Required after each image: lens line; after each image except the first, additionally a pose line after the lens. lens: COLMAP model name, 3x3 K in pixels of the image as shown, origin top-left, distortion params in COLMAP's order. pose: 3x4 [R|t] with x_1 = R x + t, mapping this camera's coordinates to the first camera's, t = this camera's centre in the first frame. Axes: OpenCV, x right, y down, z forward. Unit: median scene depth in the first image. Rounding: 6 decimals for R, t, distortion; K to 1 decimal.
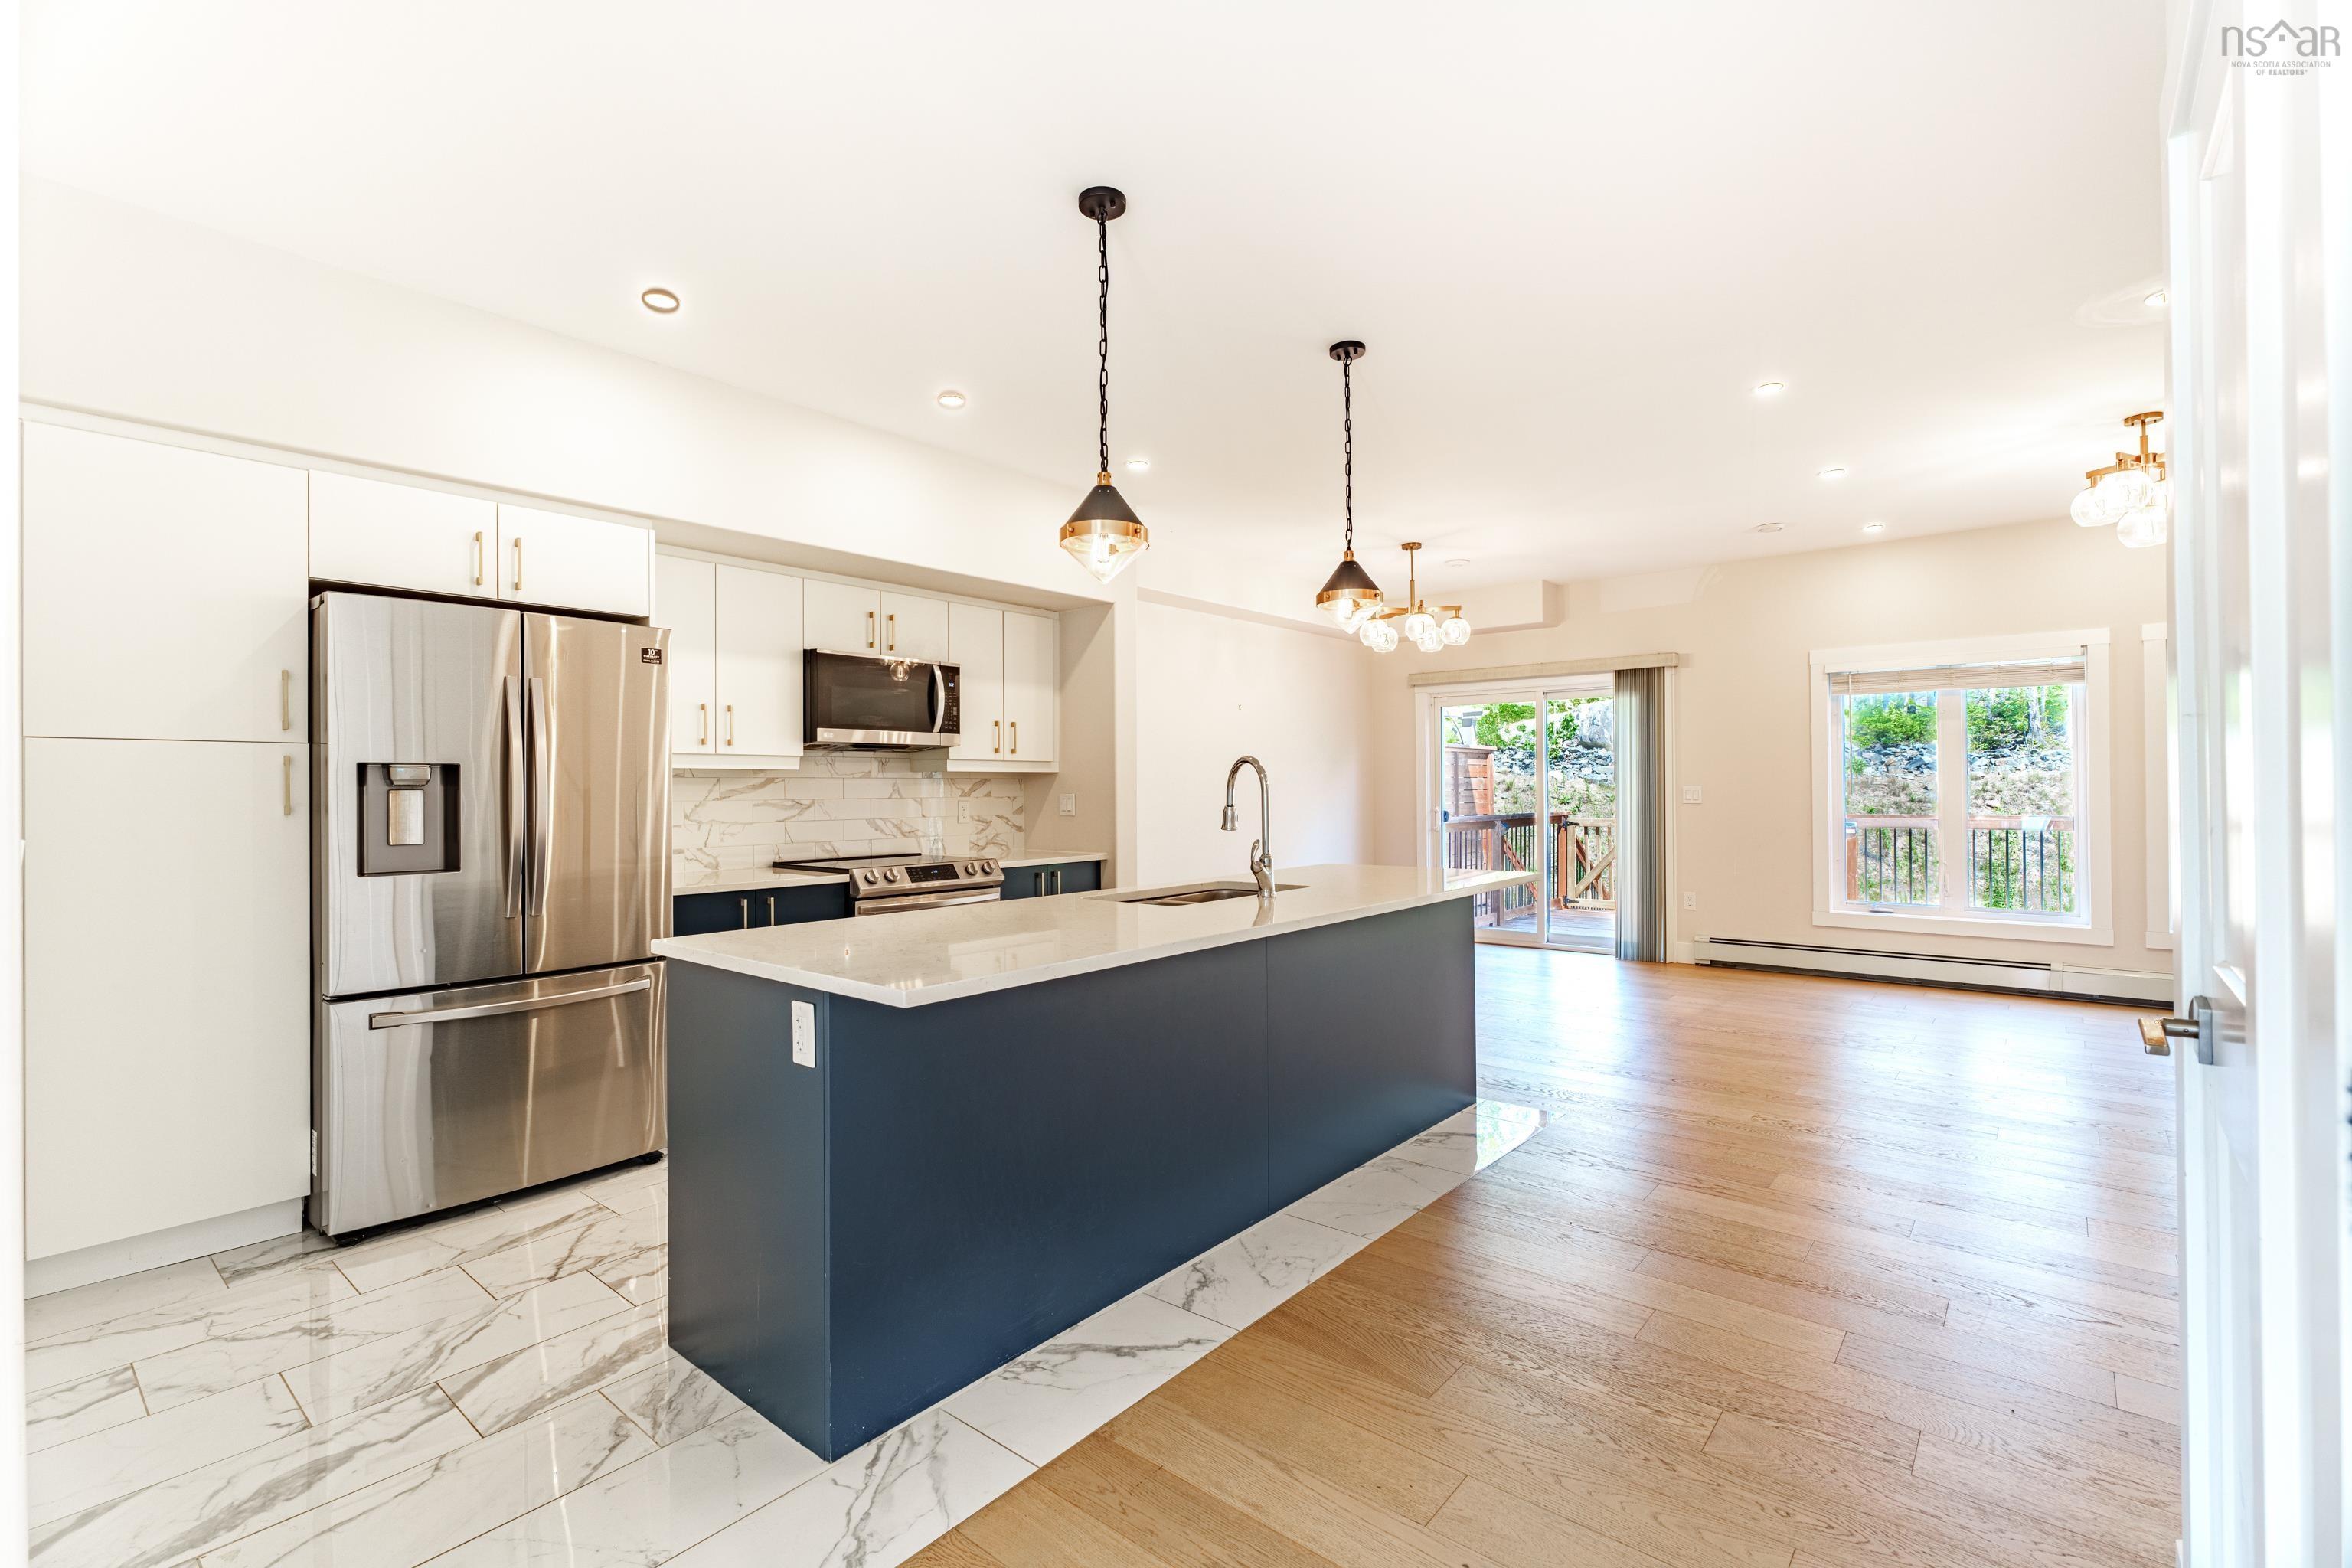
lens RADIAL K [[1068.2, 0, 1171.3], [0, 1068.2, 786.0], [0, 0, 1]] dist [0.002088, 0.000759]
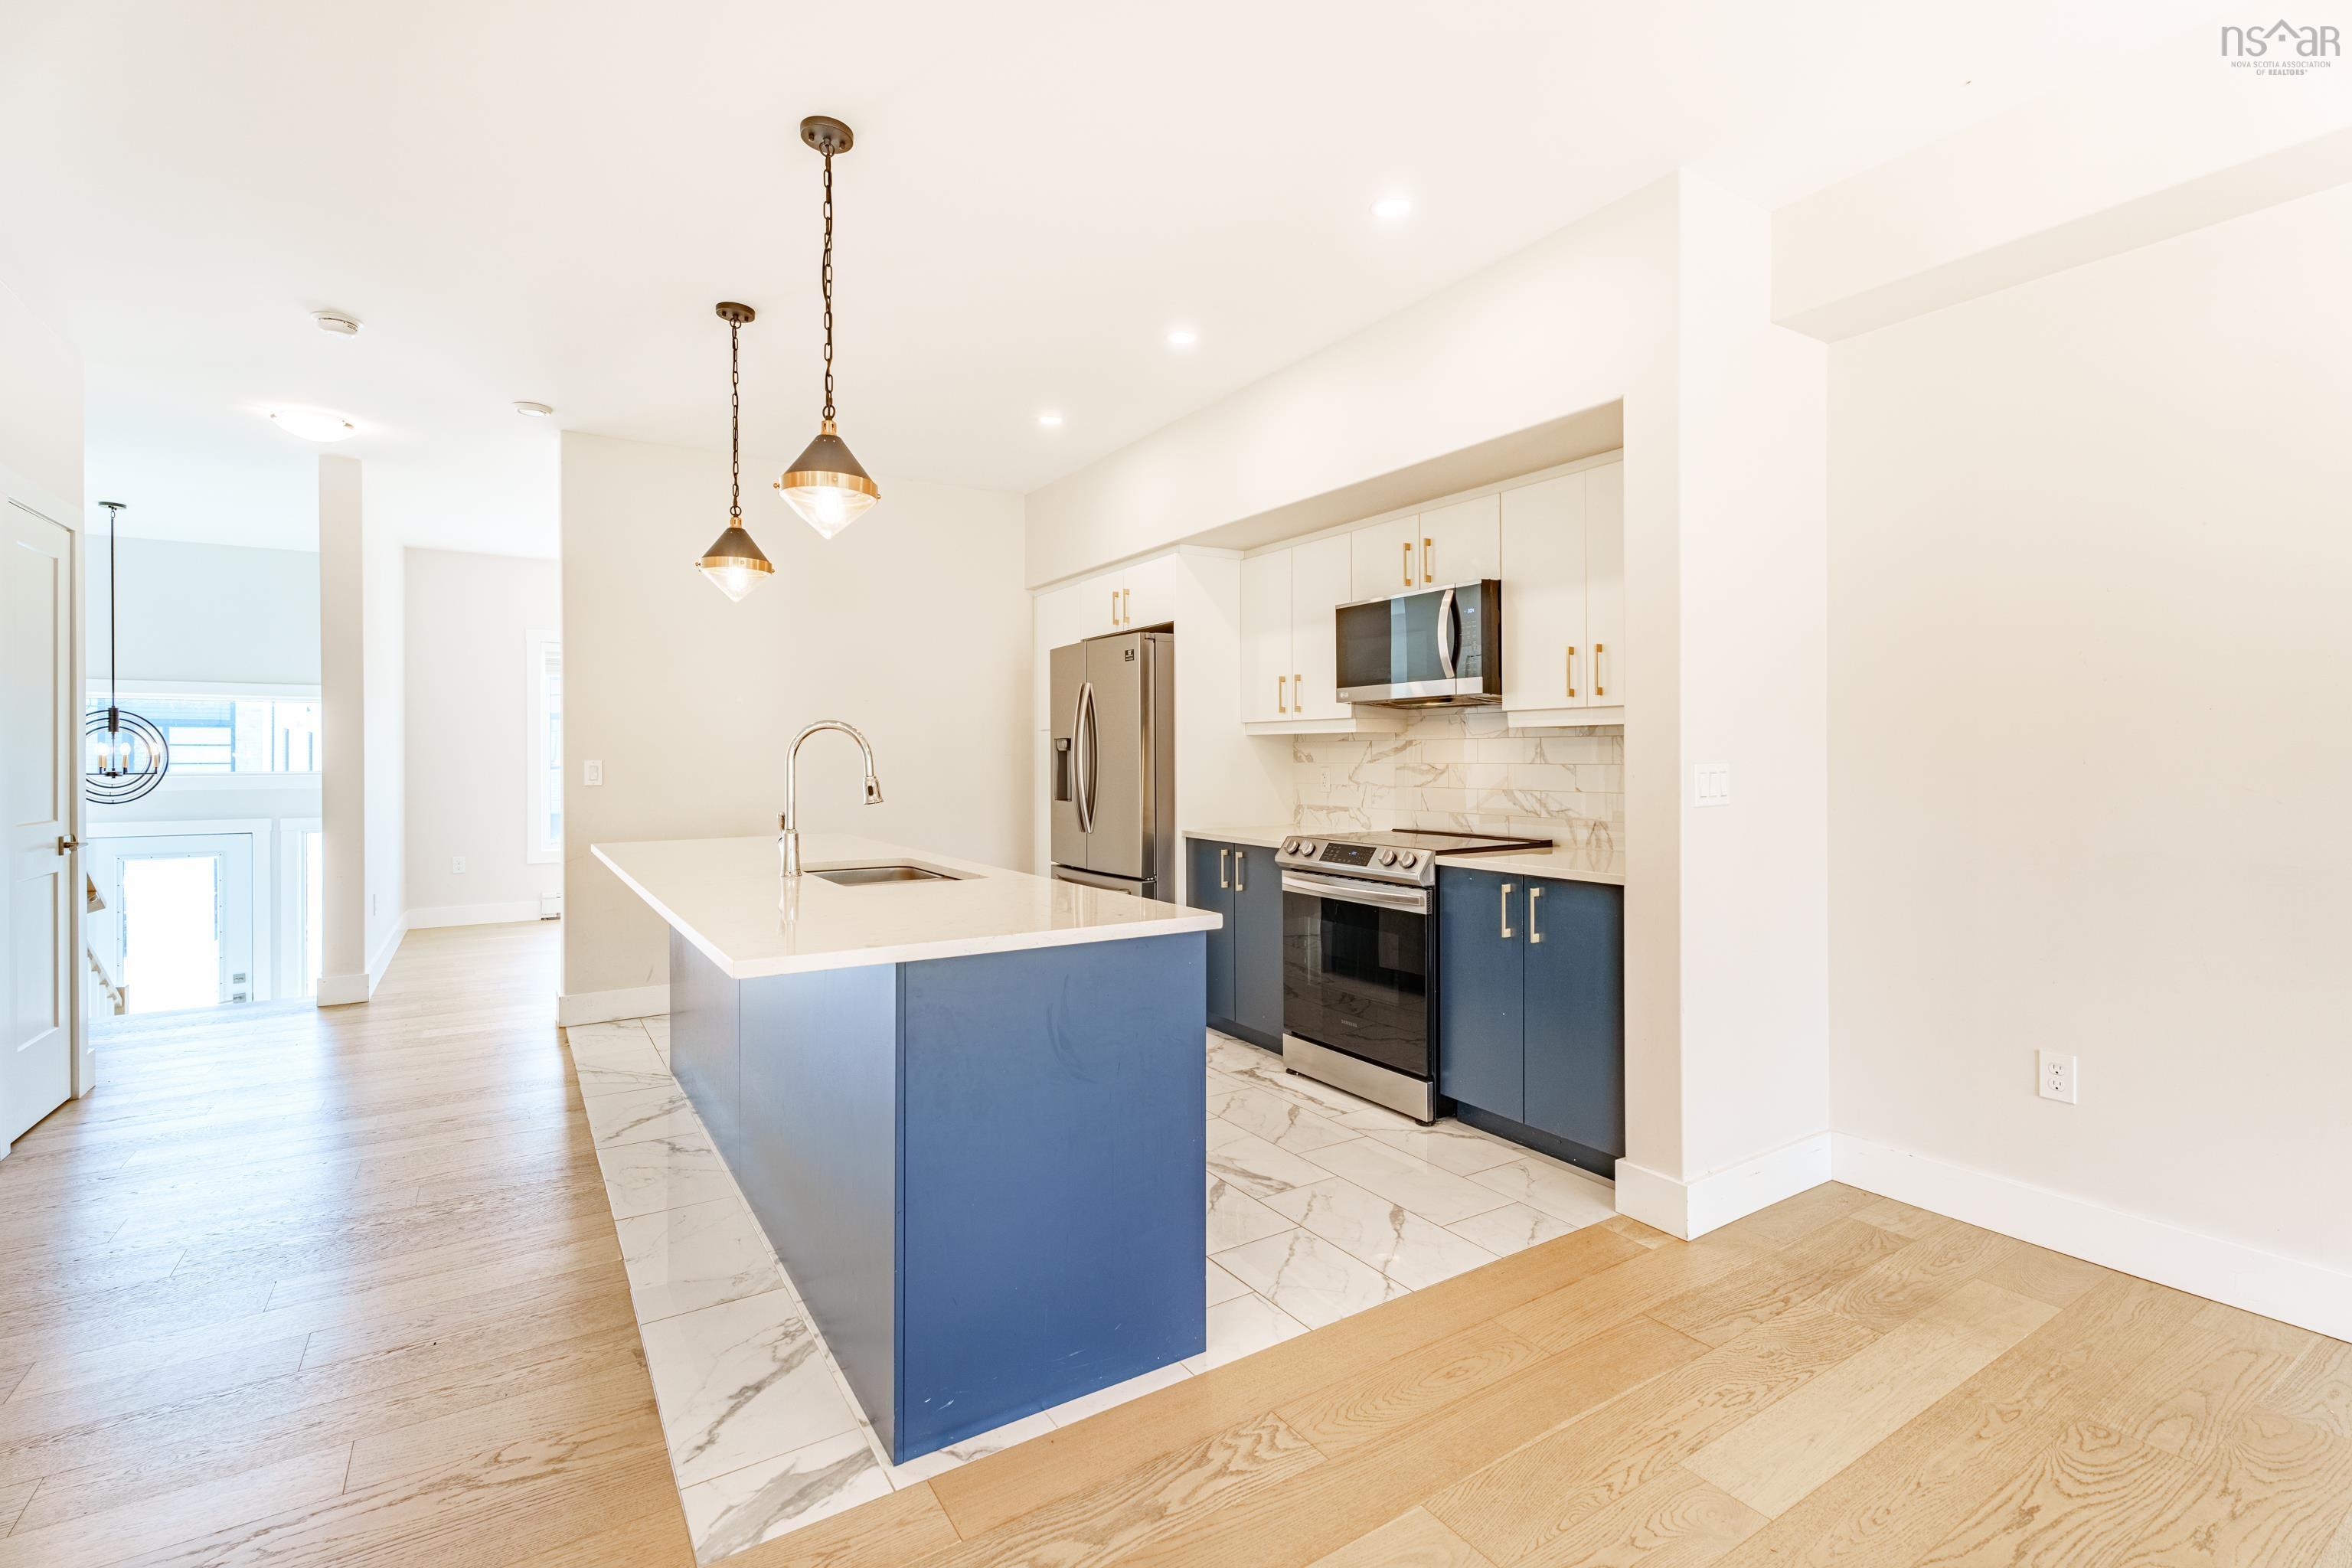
lens RADIAL K [[1068.2, 0, 1184.5], [0, 1068.2, 750.4], [0, 0, 1]] dist [0.002088, 0.000759]
pose [[-0.293080, 0.000366, -0.956088, 0.771814], [0.002631, 0.999996, -0.000424, 0.001633], [0.956084, -0.002639, -0.293080, 1.426279]]
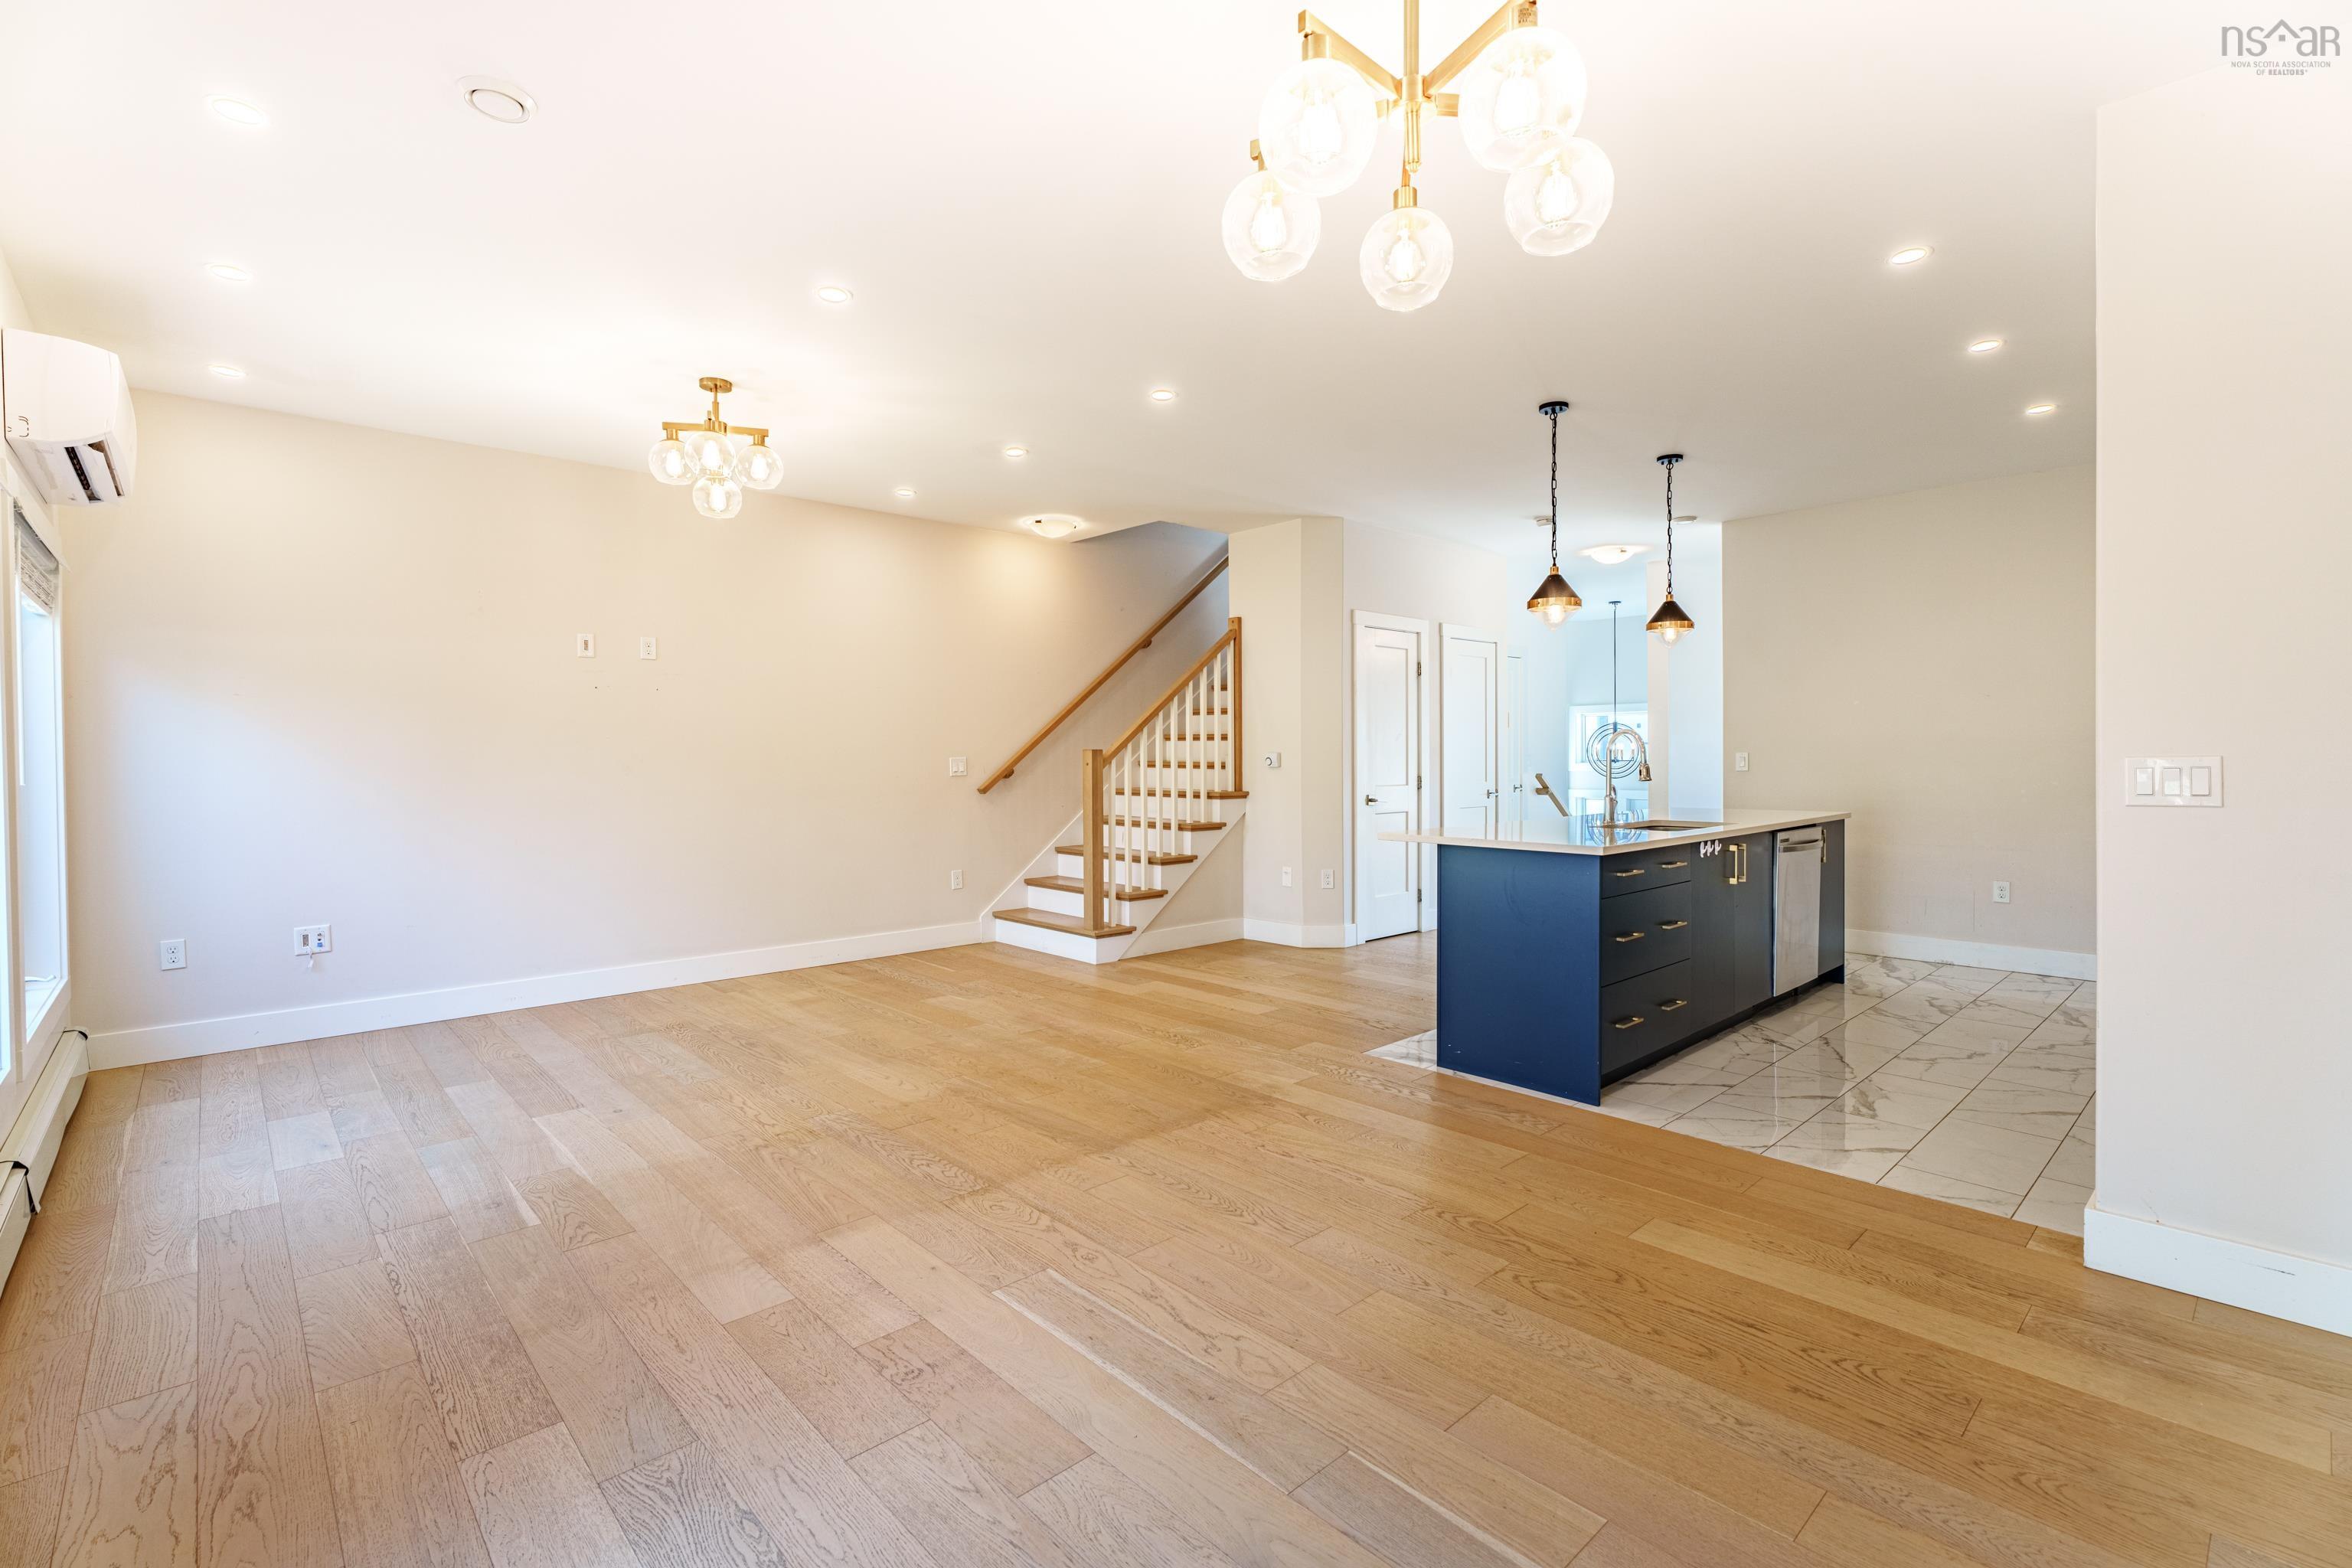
lens RADIAL K [[1068.2, 0, 1177.9], [0, 1068.2, 776.8], [0, 0, 1]] dist [0.002088, 0.000759]
pose [[-0.992456, 0.007546, 0.122369, 0.462610], [0.010680, 0.999631, 0.024976, -0.003158], [-0.122136, 0.026094, -0.992170, 2.309112]]
